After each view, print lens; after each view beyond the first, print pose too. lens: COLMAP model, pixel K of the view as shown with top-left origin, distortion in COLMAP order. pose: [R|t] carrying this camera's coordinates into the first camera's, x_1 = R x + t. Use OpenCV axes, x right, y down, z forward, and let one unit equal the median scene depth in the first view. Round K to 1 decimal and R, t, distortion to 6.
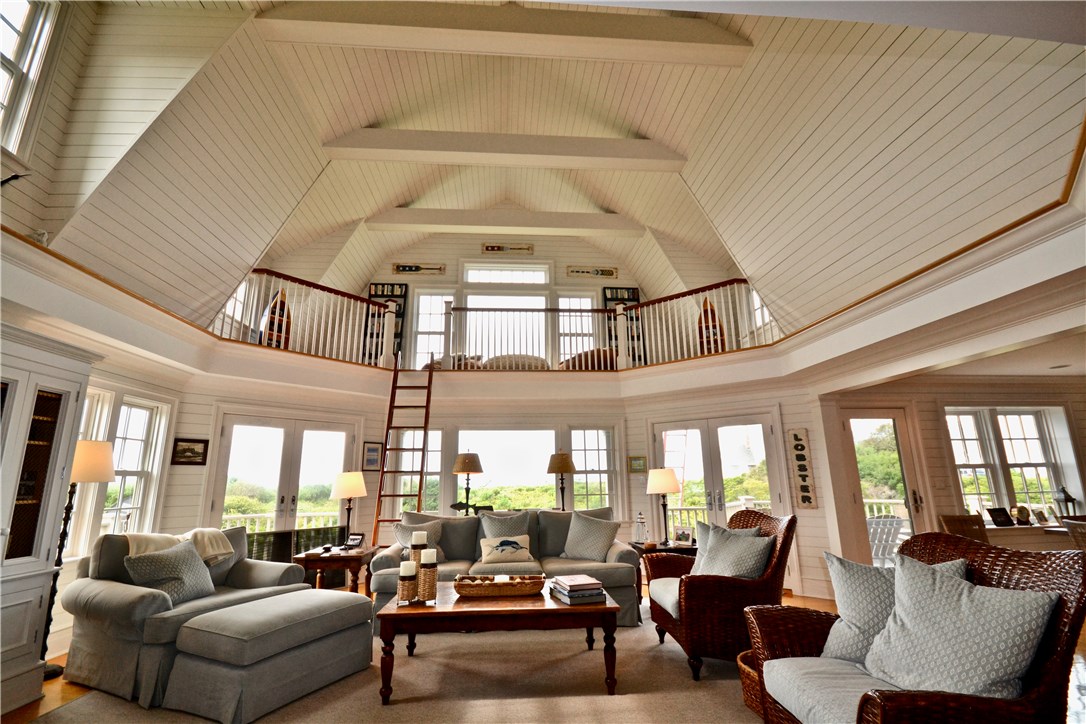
lens RADIAL K [[481.7, 0, 540.6], [0, 481.7, 367.2], [0, 0, 1]] dist [-0.005960, -0.006979]
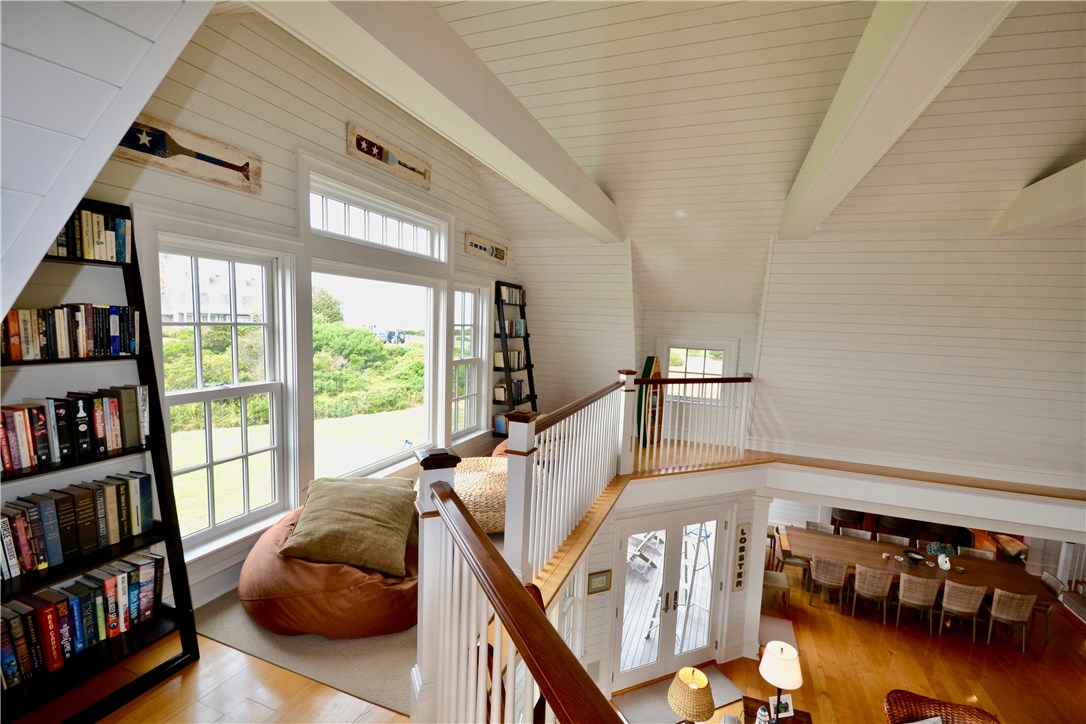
lens RADIAL K [[481.7, 0, 538.1], [0, 481.7, 372.2], [0, 0, 1]] dist [-0.005960, -0.006979]
pose [[0.433039, -0.066965, 0.898884, -0.534034], [-0.246941, 0.950269, 0.189758, -0.248314], [-0.866889, -0.304144, 0.394967, 0.921596]]
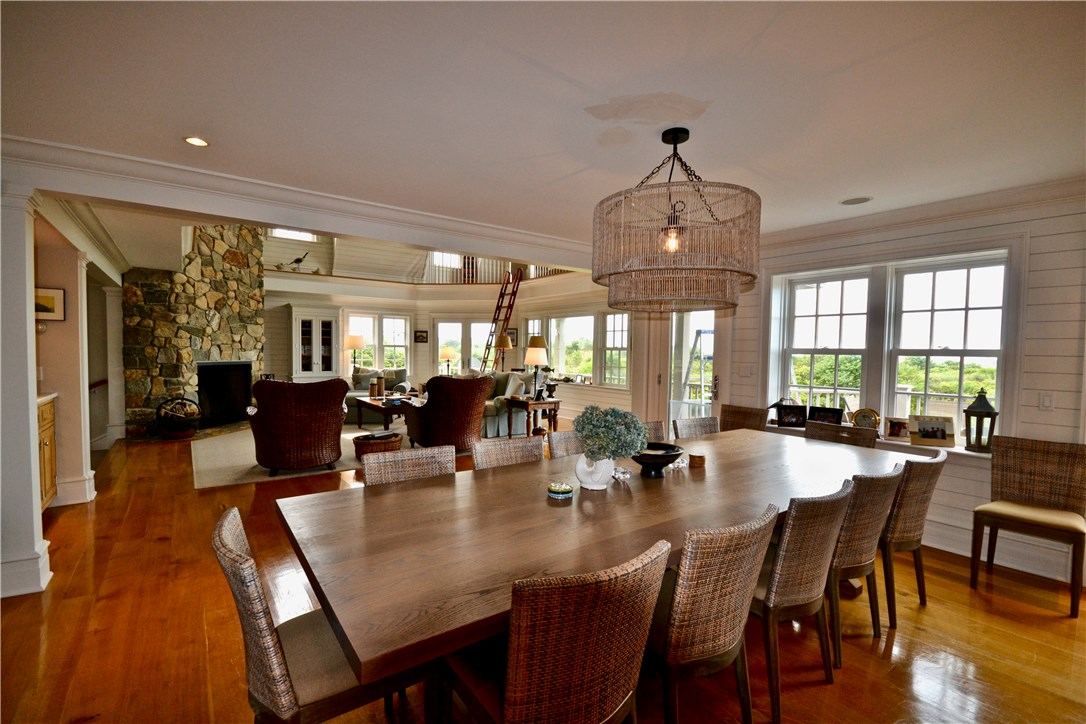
lens RADIAL K [[481.7, 0, 545.5], [0, 481.7, 367.3], [0, 0, 1]] dist [-0.005960, -0.006979]
pose [[0.540491, 0.050592, -0.839827, 1.111734], [0.171842, 0.970510, 0.169058, 0.027924], [0.823614, -0.235693, 0.515858, 0.221389]]
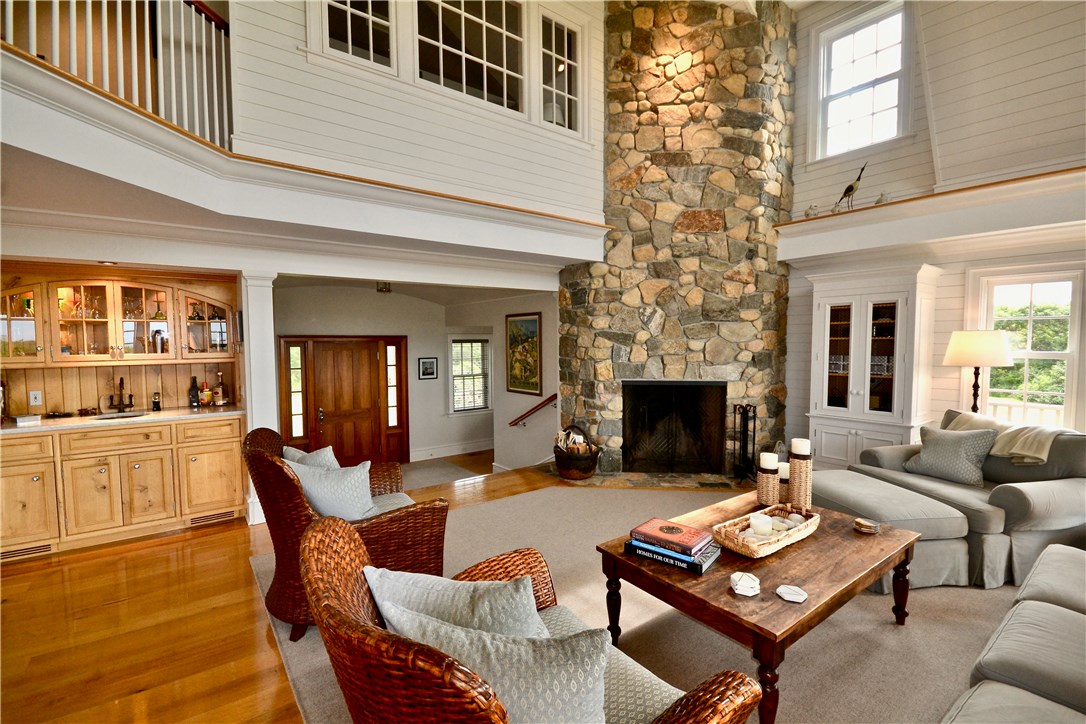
lens RADIAL K [[481.7, 0, 549.7], [0, 481.7, 368.7], [0, 0, 1]] dist [-0.005960, -0.006979]
pose [[-0.839245, 0.049210, -0.541523, 0.283728], [0.139725, 0.981972, -0.127310, 0.134222], [0.525495, -0.182509, -0.830991, 0.754320]]
